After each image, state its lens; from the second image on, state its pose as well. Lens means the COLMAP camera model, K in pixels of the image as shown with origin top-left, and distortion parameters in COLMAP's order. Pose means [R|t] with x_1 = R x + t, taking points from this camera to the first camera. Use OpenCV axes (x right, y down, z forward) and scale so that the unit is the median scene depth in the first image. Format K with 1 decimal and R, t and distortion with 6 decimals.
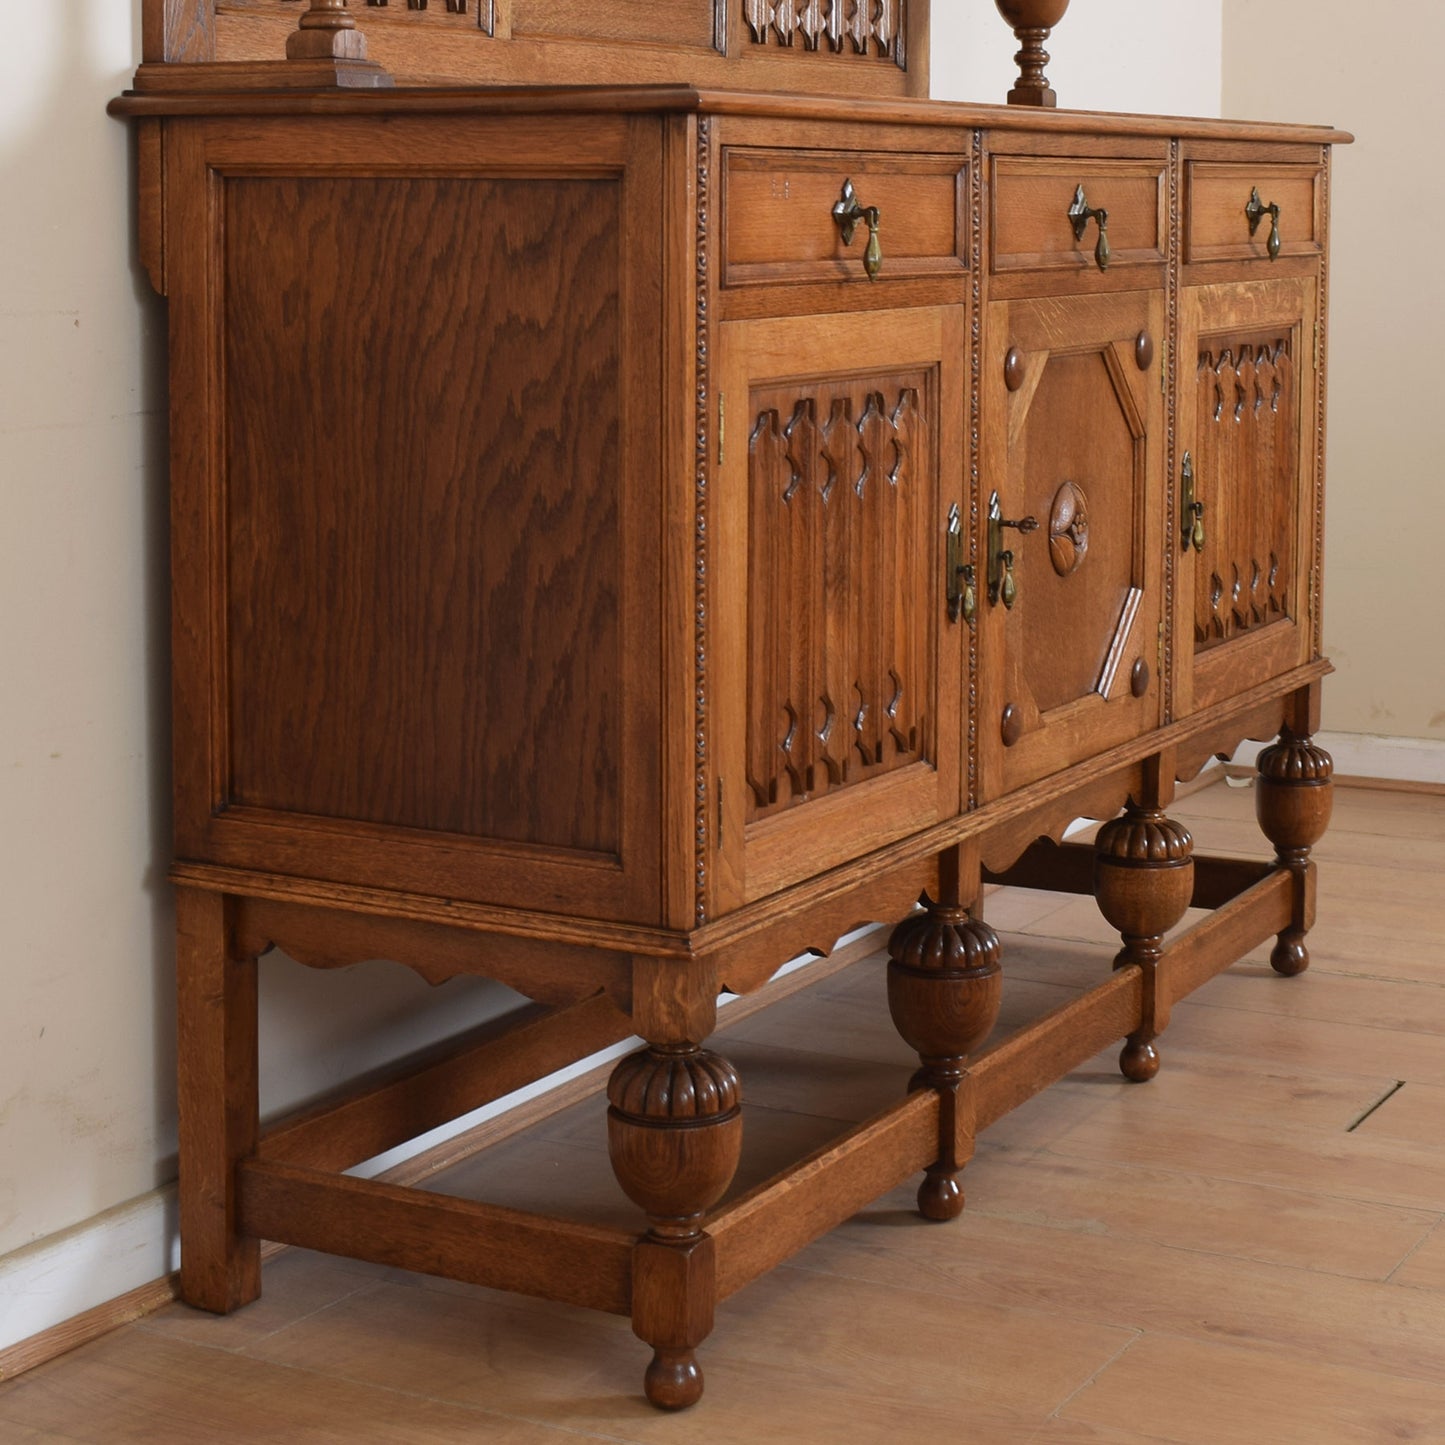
lens RADIAL K [[3124.9, 0, 722.1], [0, 3124.9, 379.9], [0, 0, 1]] dist [-0.058211, -0.379621]
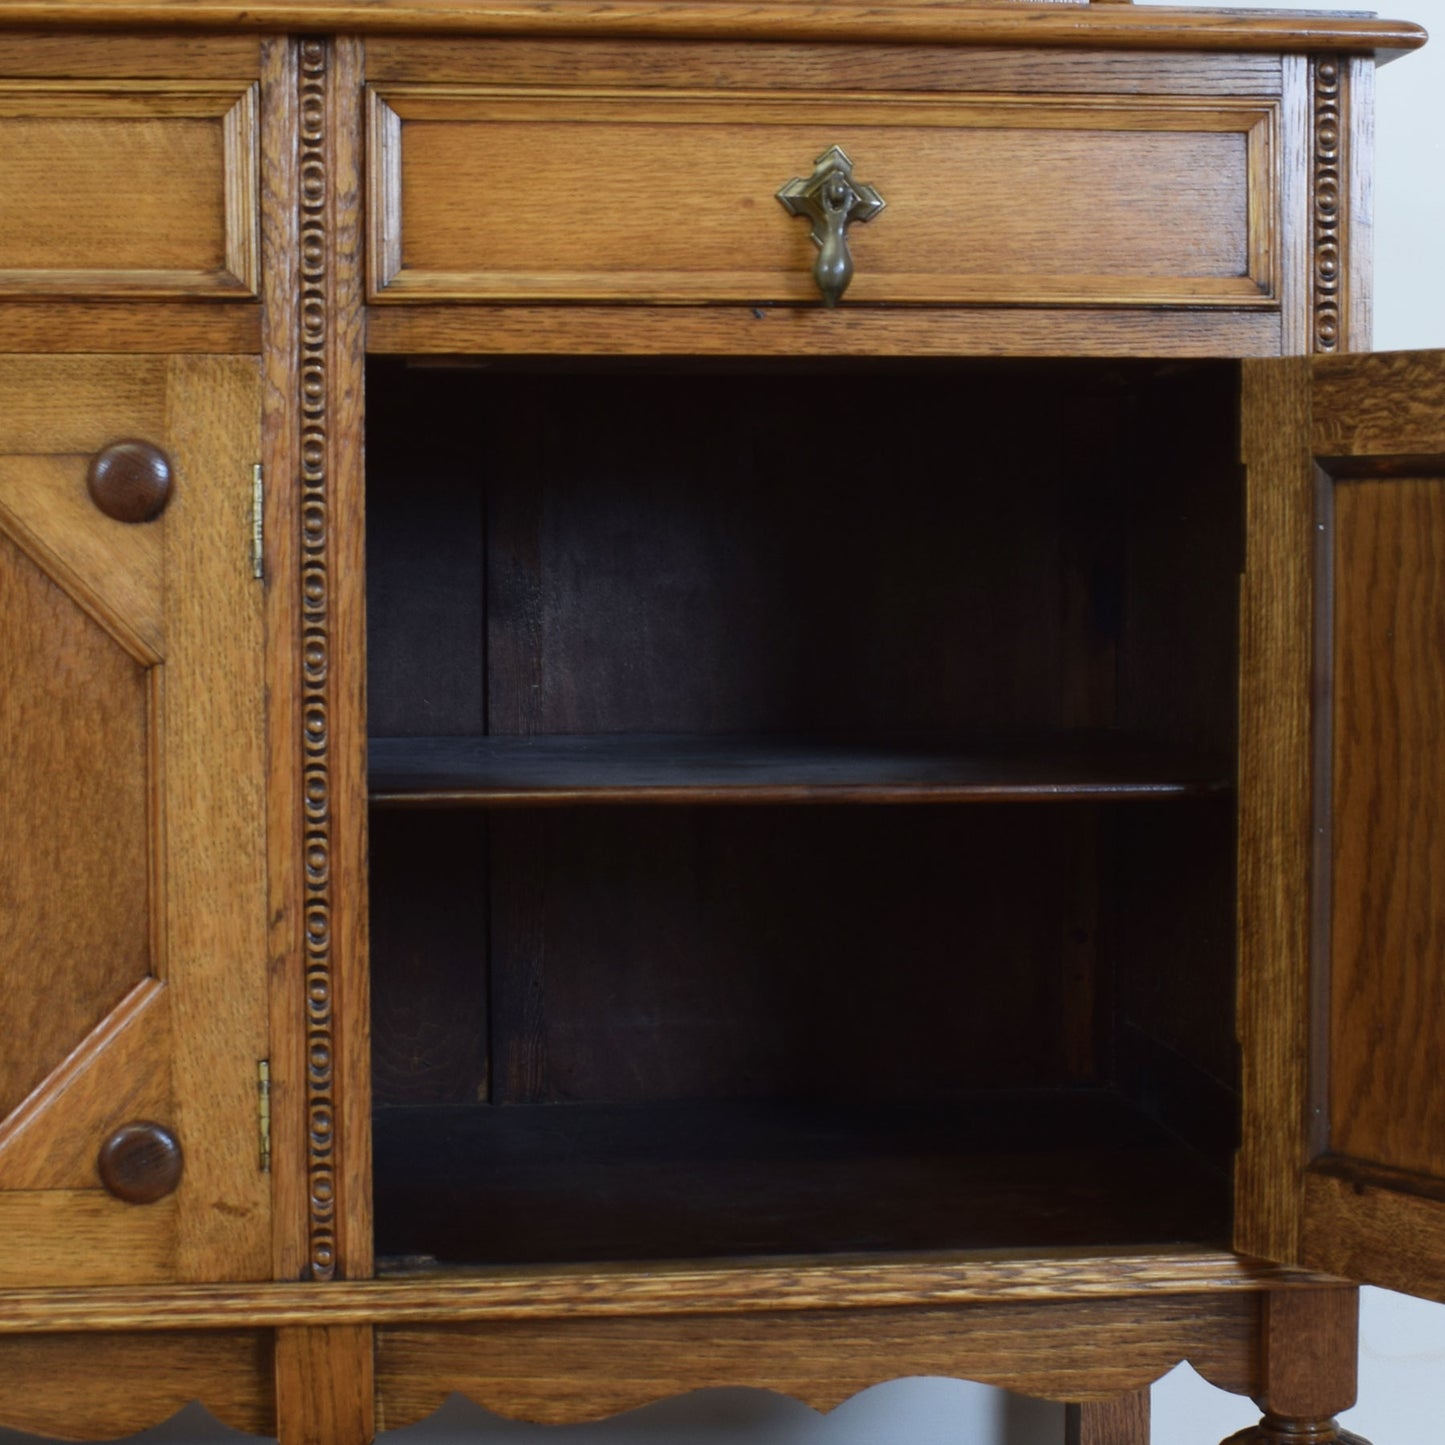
lens RADIAL K [[3195.9, 0, 850.3], [0, 3195.9, 721.5], [0, 0, 1]] dist [-0.063452, -0.165121]
pose [[0.592994, 0.045186, -0.803938, 0.722009], [-0.047180, 0.998659, 0.021330, 0.014475], [0.803824, 0.025282, 0.594330, 0.971551]]
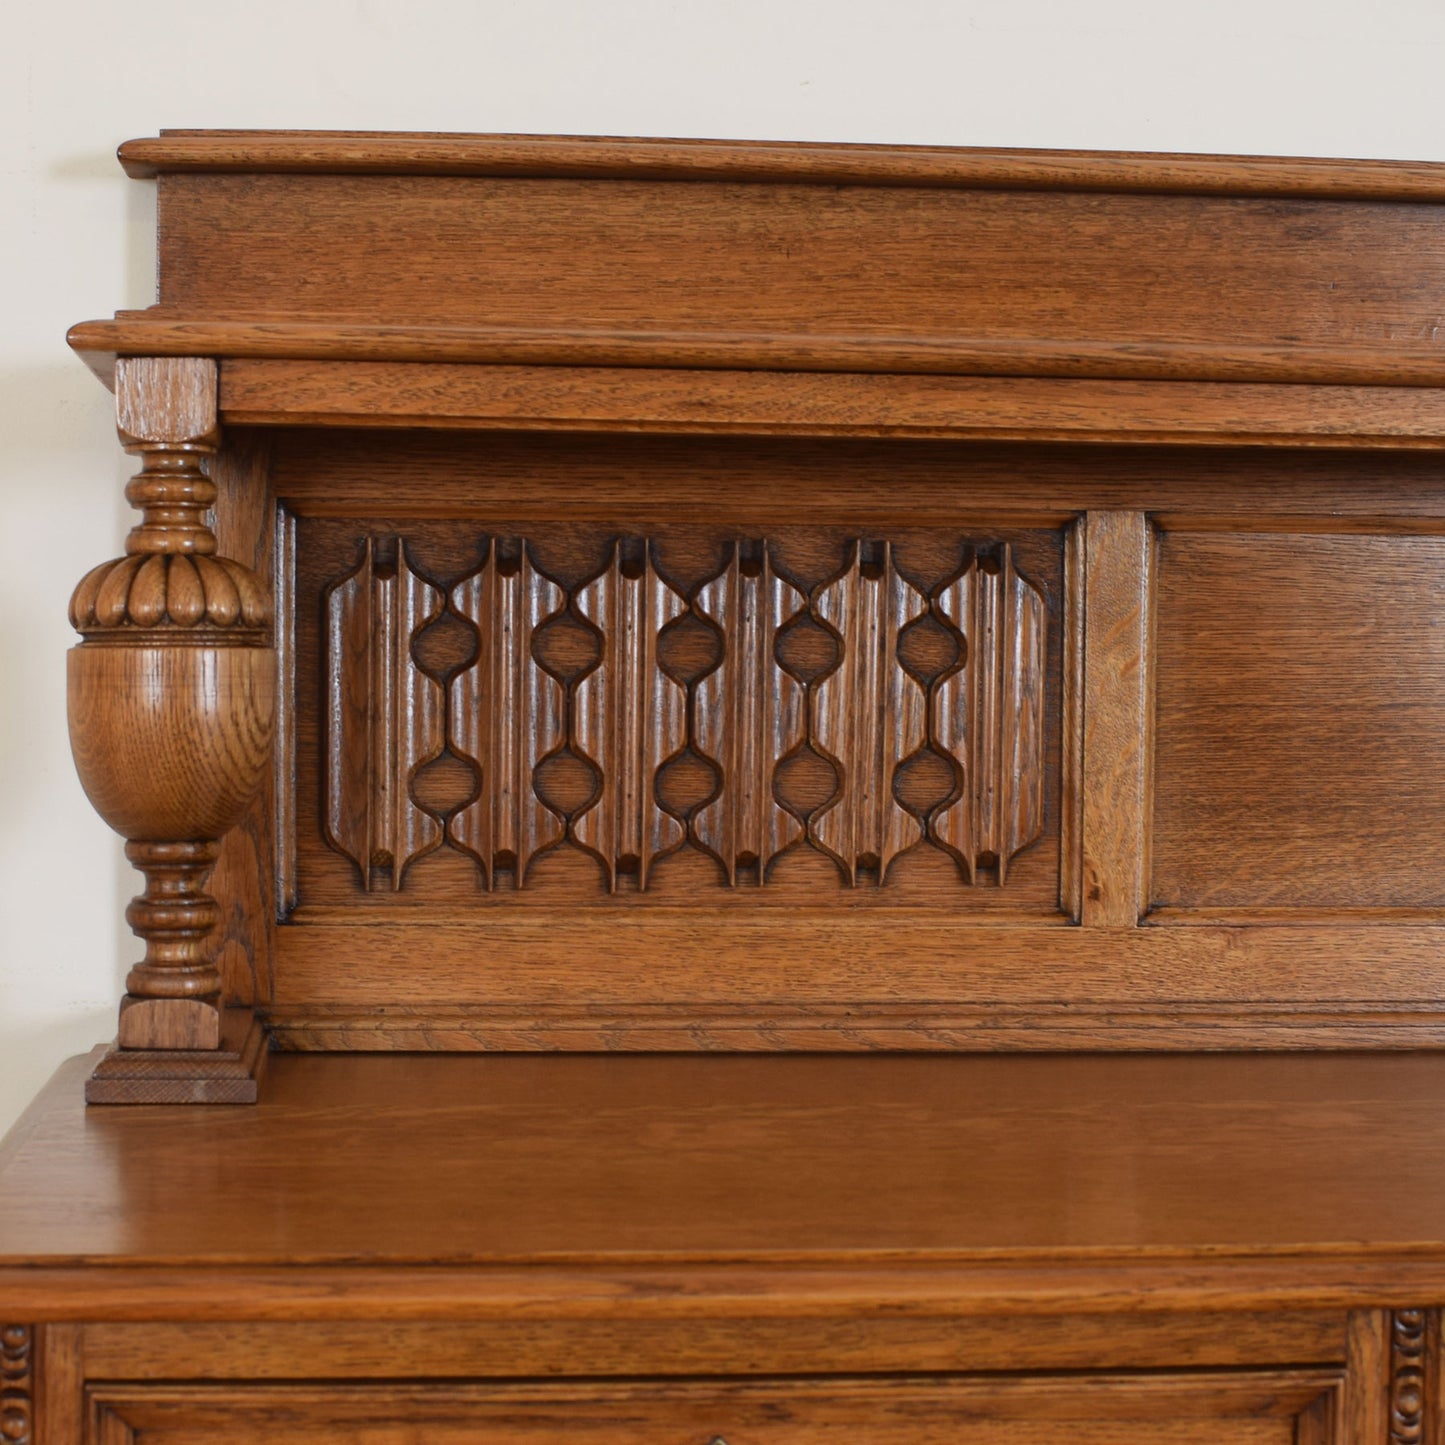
lens RADIAL K [[2837.4, 0, 623.9], [0, 2837.4, 759.0], [0, 0, 1]] dist [-0.046801, -0.250629]
pose [[0.548181, 0.028006, -0.835891, 0.357349], [-0.056153, 0.998416, -0.003374, -0.155131], [0.834473, 0.048787, 0.548885, 0.751426]]
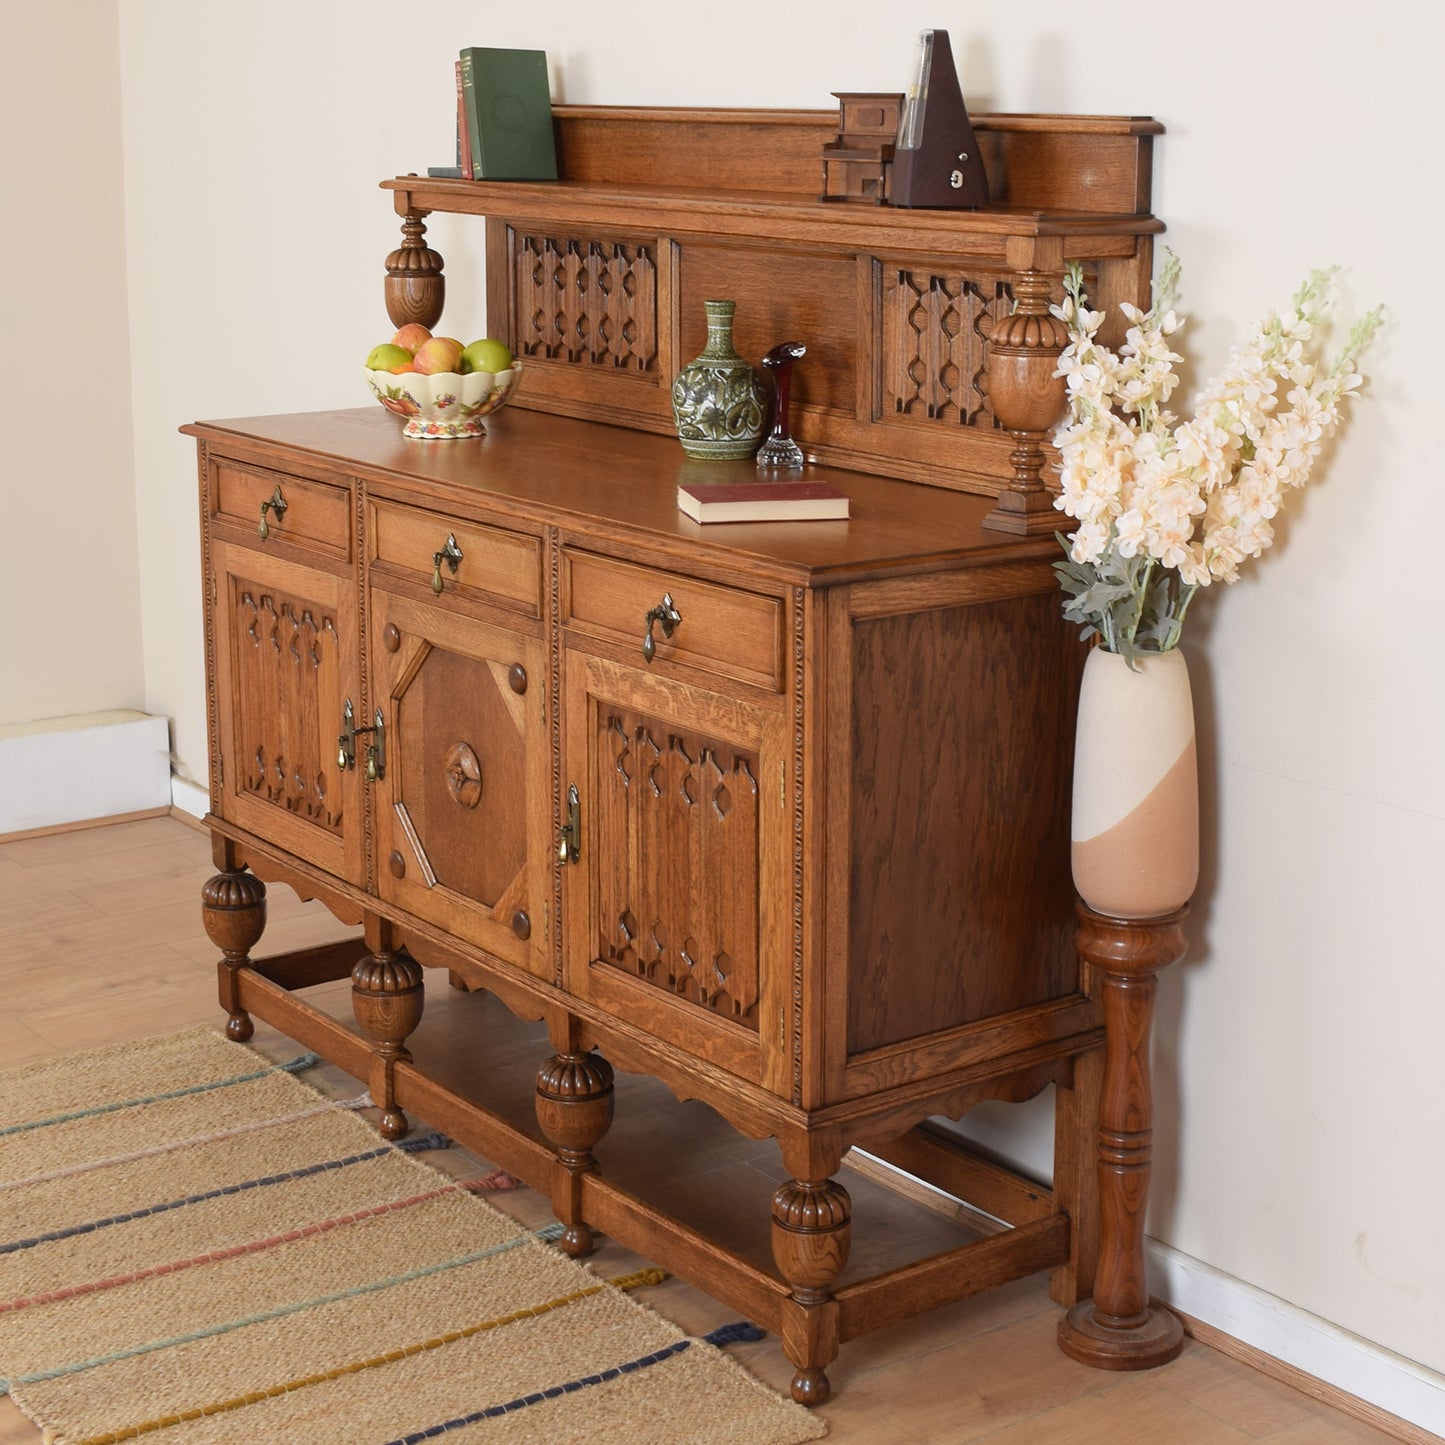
lens RADIAL K [[2683.3, 0, 723.6], [0, 2683.3, 644.1], [0, 0, 1]] dist [-0.079275, -0.243962]
pose [[-0.435706, 0.178405, -0.882231, 1.296217], [-0.060294, 0.972174, 0.226370, -0.337268], [0.898067, 0.151823, -0.412825, 1.856728]]
